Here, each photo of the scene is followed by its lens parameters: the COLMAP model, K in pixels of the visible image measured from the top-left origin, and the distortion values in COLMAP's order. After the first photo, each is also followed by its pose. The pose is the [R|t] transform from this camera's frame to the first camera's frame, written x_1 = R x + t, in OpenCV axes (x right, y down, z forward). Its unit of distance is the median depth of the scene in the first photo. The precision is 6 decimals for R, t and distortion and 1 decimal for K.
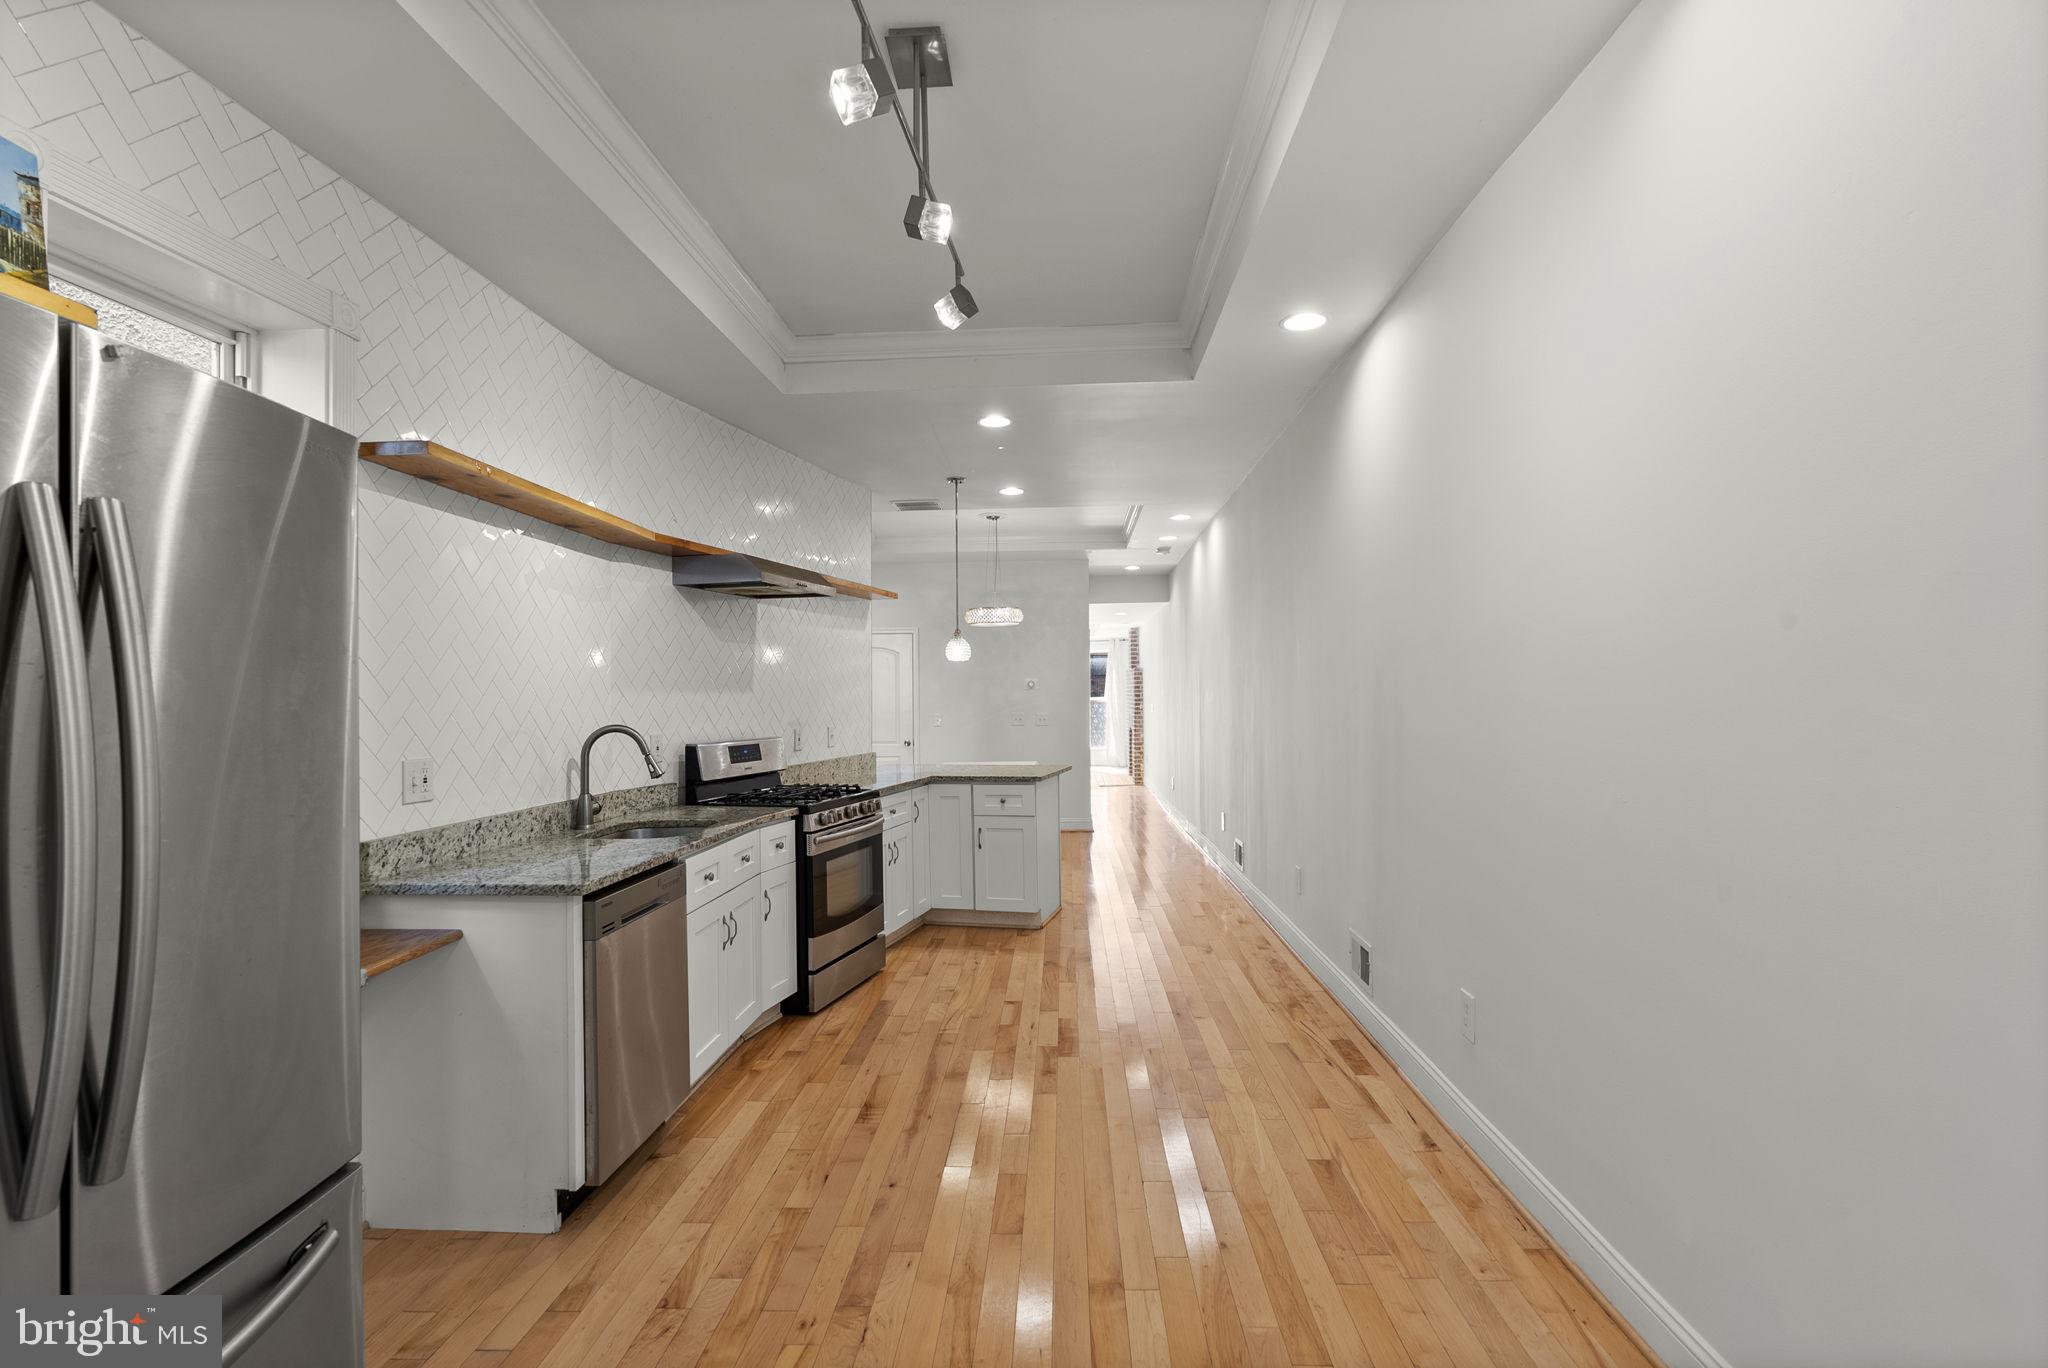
lens RADIAL K [[938.7, 0, 1017.1], [0, 938.7, 684.9], [0, 0, 1]] dist [-0.015034, 0.003498]
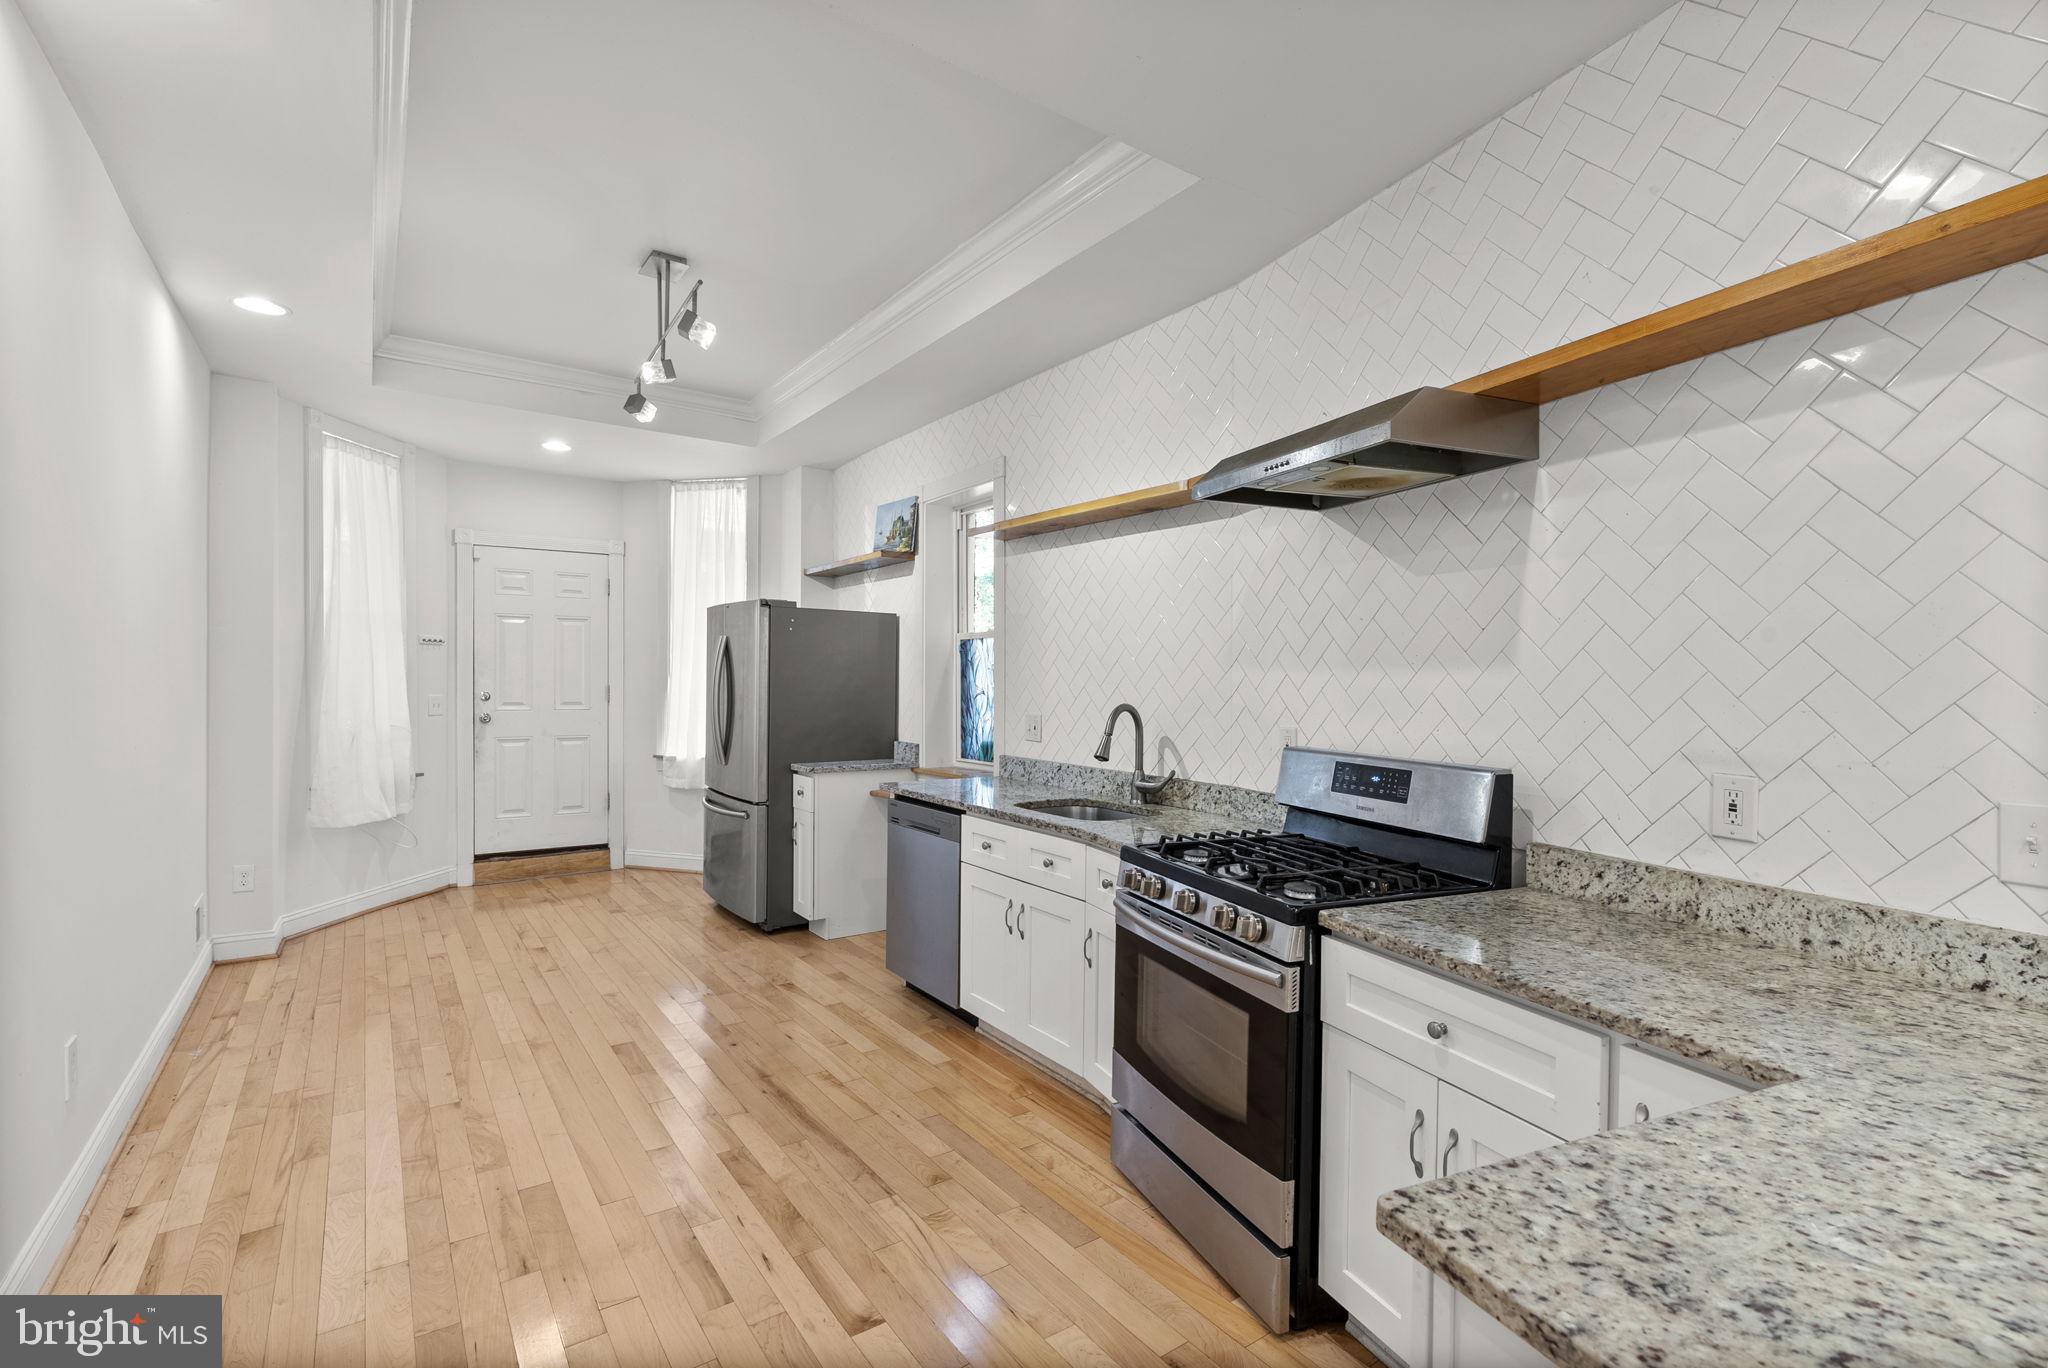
lens RADIAL K [[938.7, 0, 1012.1], [0, 938.7, 689.6], [0, 0, 1]] dist [-0.015034, 0.003498]
pose [[-0.791640, -0.000585, -0.610988, 0.298335], [-0.005330, 0.999968, 0.005949, 0.026507], [0.610965, 0.007966, -0.791618, 1.901081]]
